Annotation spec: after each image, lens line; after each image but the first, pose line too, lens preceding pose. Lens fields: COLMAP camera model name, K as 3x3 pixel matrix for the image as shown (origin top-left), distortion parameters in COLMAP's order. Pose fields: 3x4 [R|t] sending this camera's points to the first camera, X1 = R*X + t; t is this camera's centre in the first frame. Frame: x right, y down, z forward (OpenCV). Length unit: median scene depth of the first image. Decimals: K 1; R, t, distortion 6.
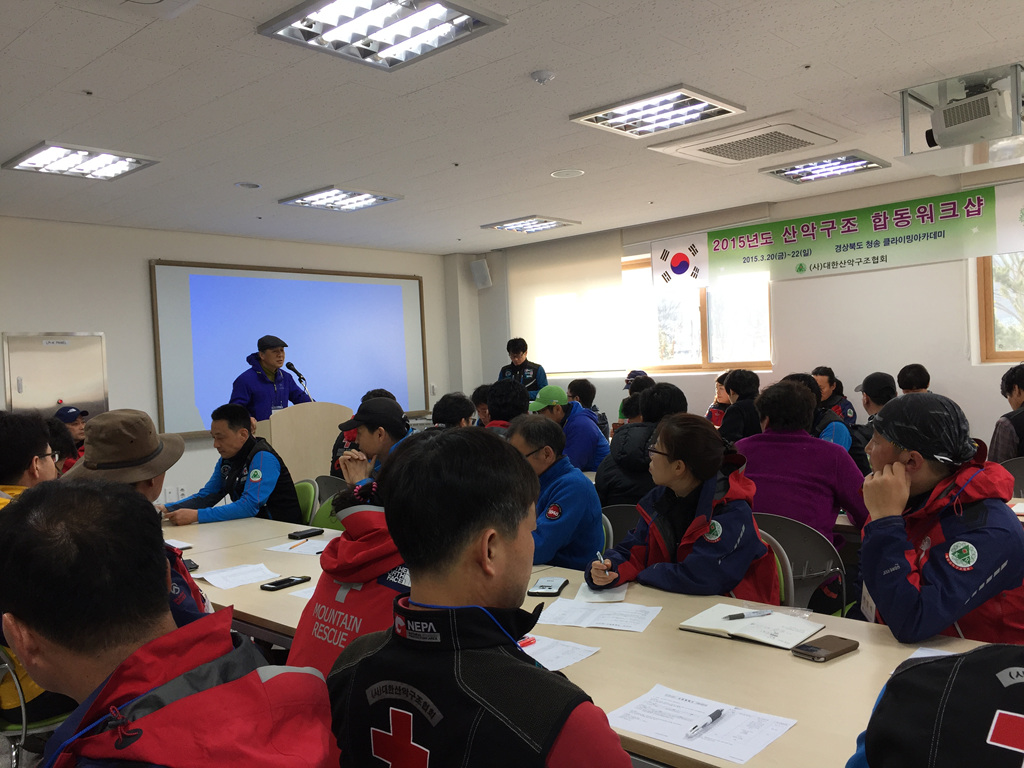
lens RADIAL K [[876.5, 0, 514.2], [0, 876.5, 379.7], [0, 0, 1]] dist [0.085186, -0.124036]
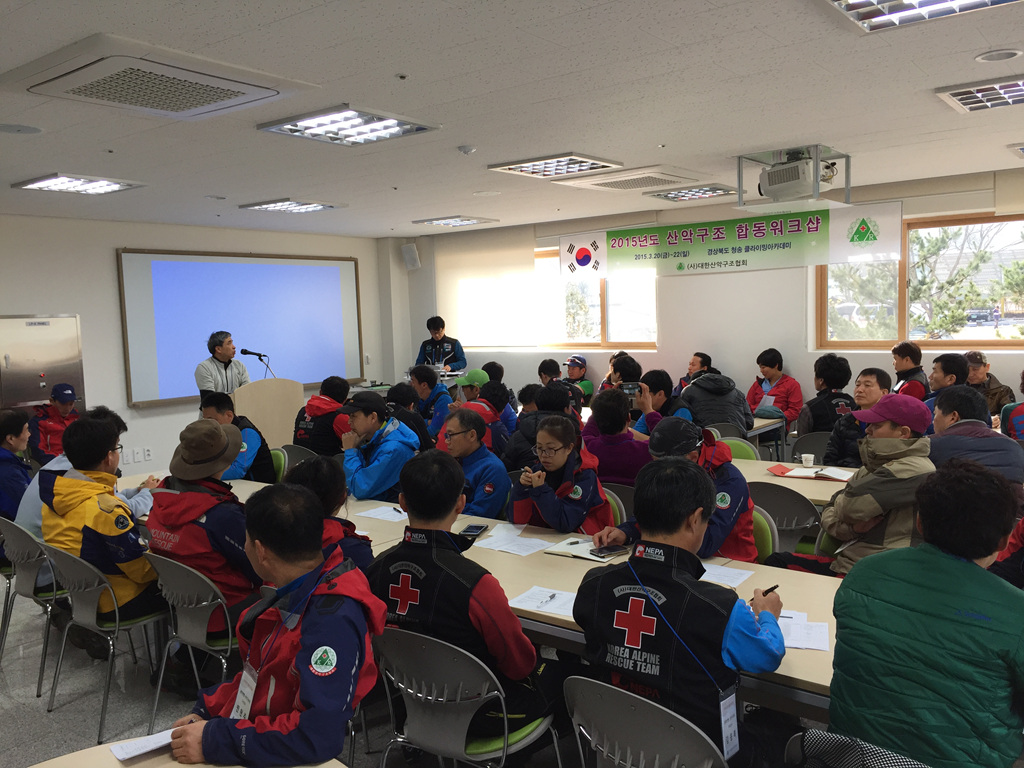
lens RADIAL K [[876.5, 0, 513.2], [0, 876.5, 387.6], [0, 0, 1]] dist [0.085186, -0.124036]
pose [[0.996202, 0.004678, 0.086949, -0.006580], [-0.010613, 0.997634, 0.067924, -0.046219], [-0.086425, -0.068589, 0.993894, -0.204333]]
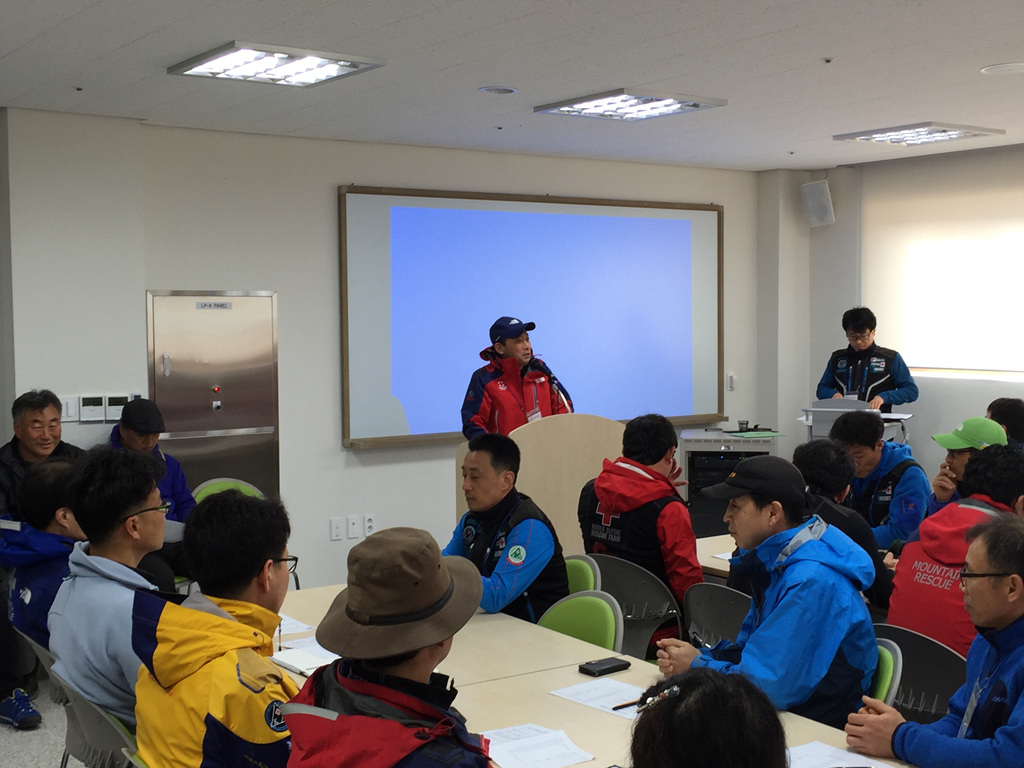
lens RADIAL K [[1337.4, 0, 518.0], [0, 1337.4, 378.9], [0, 0, 1]] dist [0.056670, 0.000000]
pose [[0.976080, 0.050308, -0.211513, -0.055778], [-0.041010, 0.997999, 0.048118, -0.047350], [0.213511, -0.038293, 0.976190, 0.011582]]
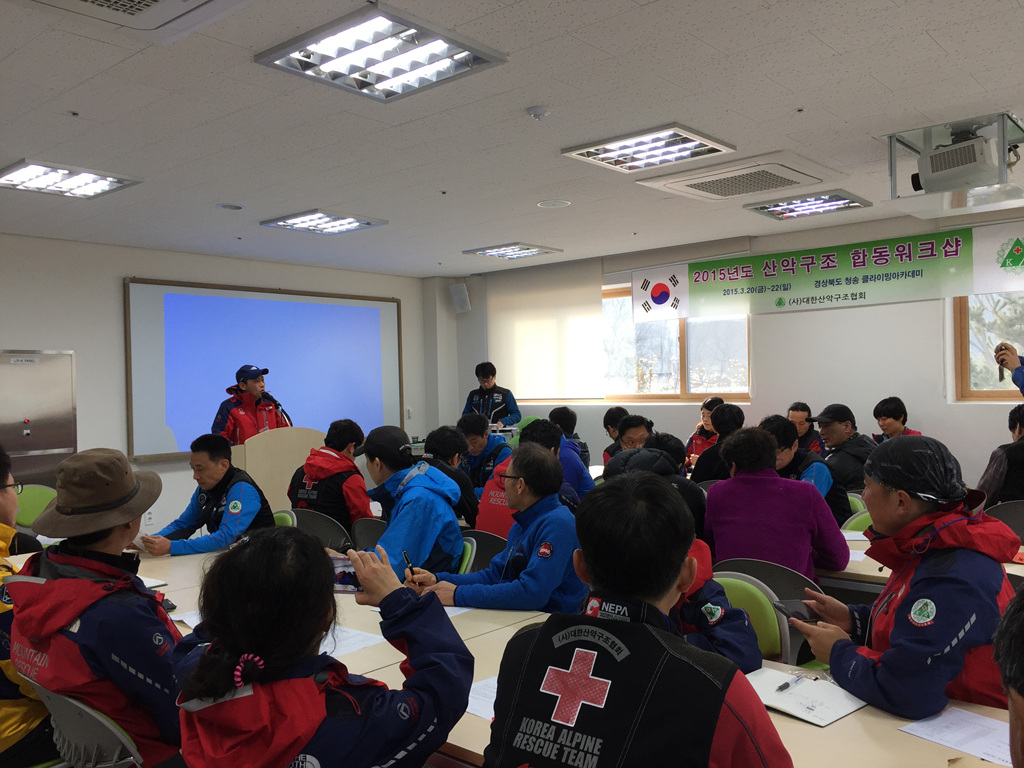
lens RADIAL K [[876.5, 0, 513.5], [0, 876.5, 379.5], [0, 0, 1]] dist [0.085186, -0.124036]
pose [[0.999182, 0.021148, 0.034482, -0.014026], [-0.020412, 0.999559, -0.021566, -0.011531], [-0.034923, 0.020844, 0.999173, 0.007486]]
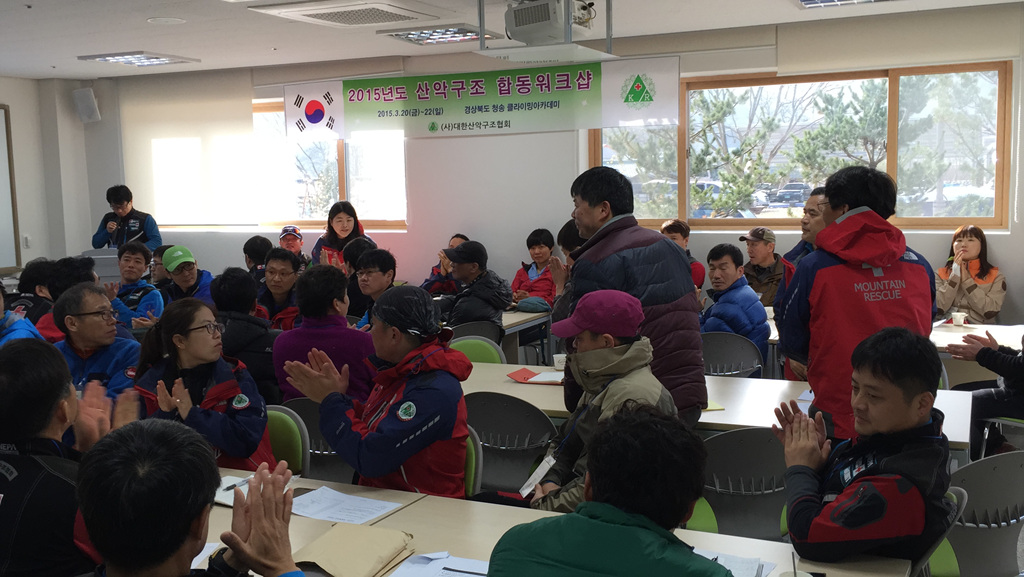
lens RADIAL K [[1057.9, 0, 514.9], [0, 1057.9, 284.6], [0, 0, 1]] dist [0.053384, 0.000000]
pose [[0.952560, -0.004396, 0.304319, 0.060641], [-0.017598, 0.997427, 0.069491, -0.040139], [-0.303841, -0.071550, 0.950032, -0.169044]]
